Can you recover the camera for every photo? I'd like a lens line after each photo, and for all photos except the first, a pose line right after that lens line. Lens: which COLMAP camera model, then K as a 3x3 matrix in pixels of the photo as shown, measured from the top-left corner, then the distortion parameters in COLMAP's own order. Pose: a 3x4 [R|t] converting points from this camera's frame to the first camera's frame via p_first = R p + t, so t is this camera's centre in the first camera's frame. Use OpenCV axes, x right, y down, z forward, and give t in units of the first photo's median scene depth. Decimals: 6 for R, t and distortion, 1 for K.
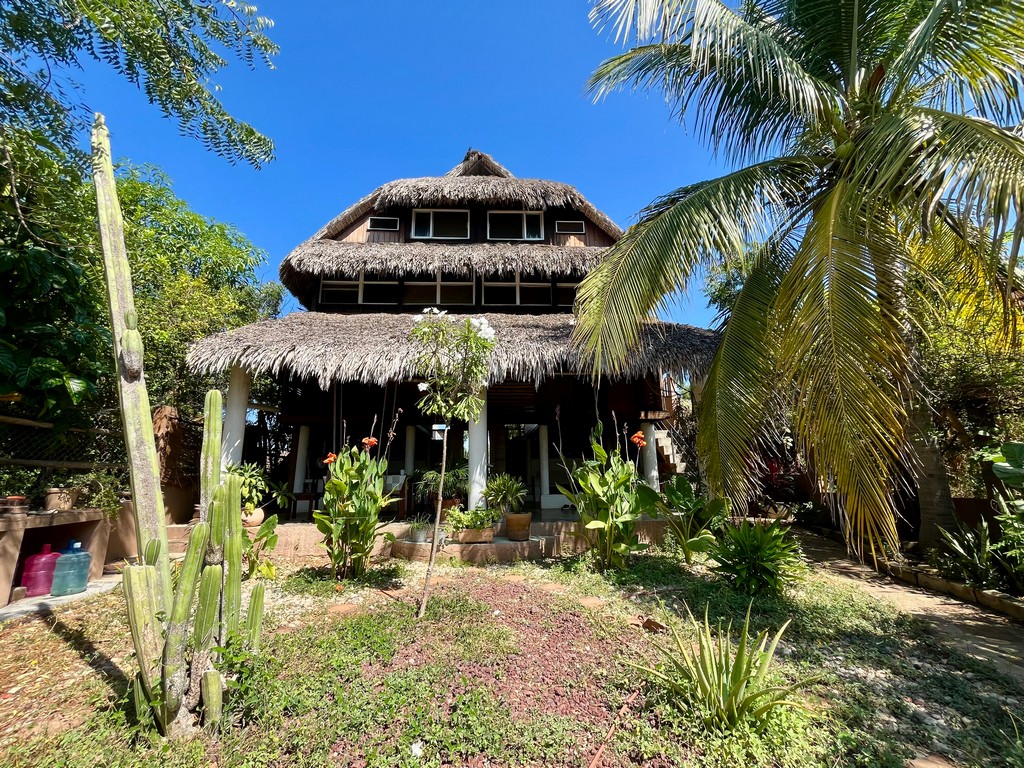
lens RADIAL K [[416.5, 0, 512.0], [0, 416.5, 384.0], [0, 0, 1]] dist [0.000484, -0.000023]
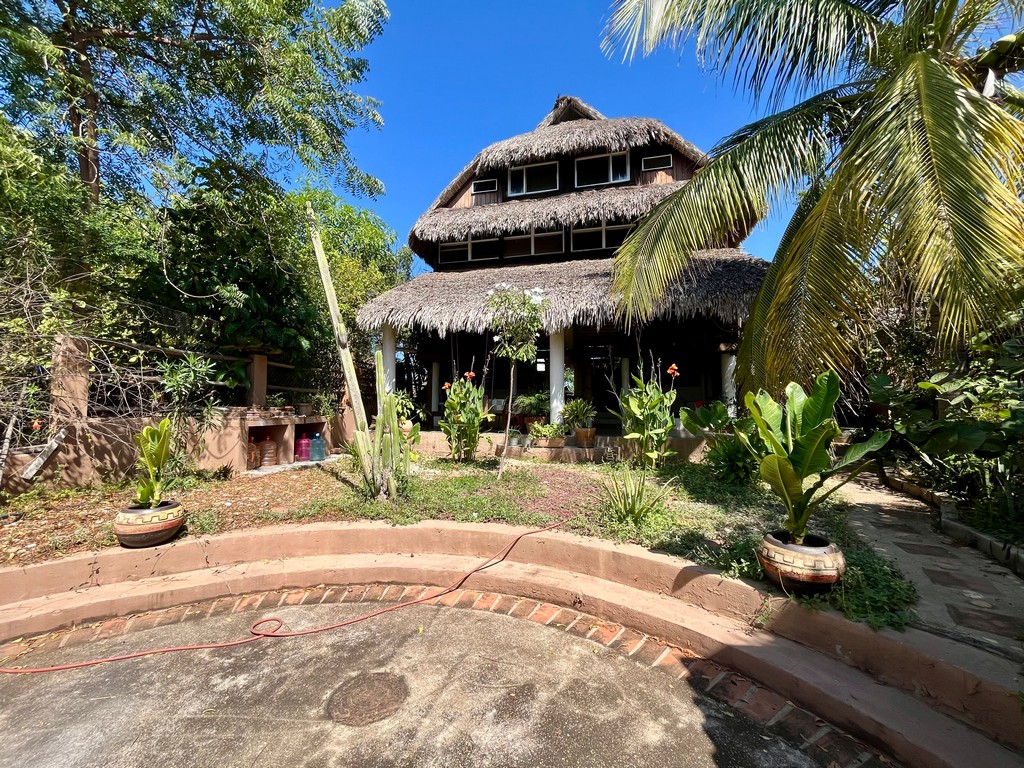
lens RADIAL K [[416.5, 0, 512.0], [0, 416.5, 384.0], [0, 0, 1]] dist [0.000484, -0.000023]
pose [[0.955314, -0.001947, -0.295588, 0.174910], [0.051013, 0.986061, 0.158373, -0.041429], [0.291159, -0.166374, 0.942097, -0.258599]]
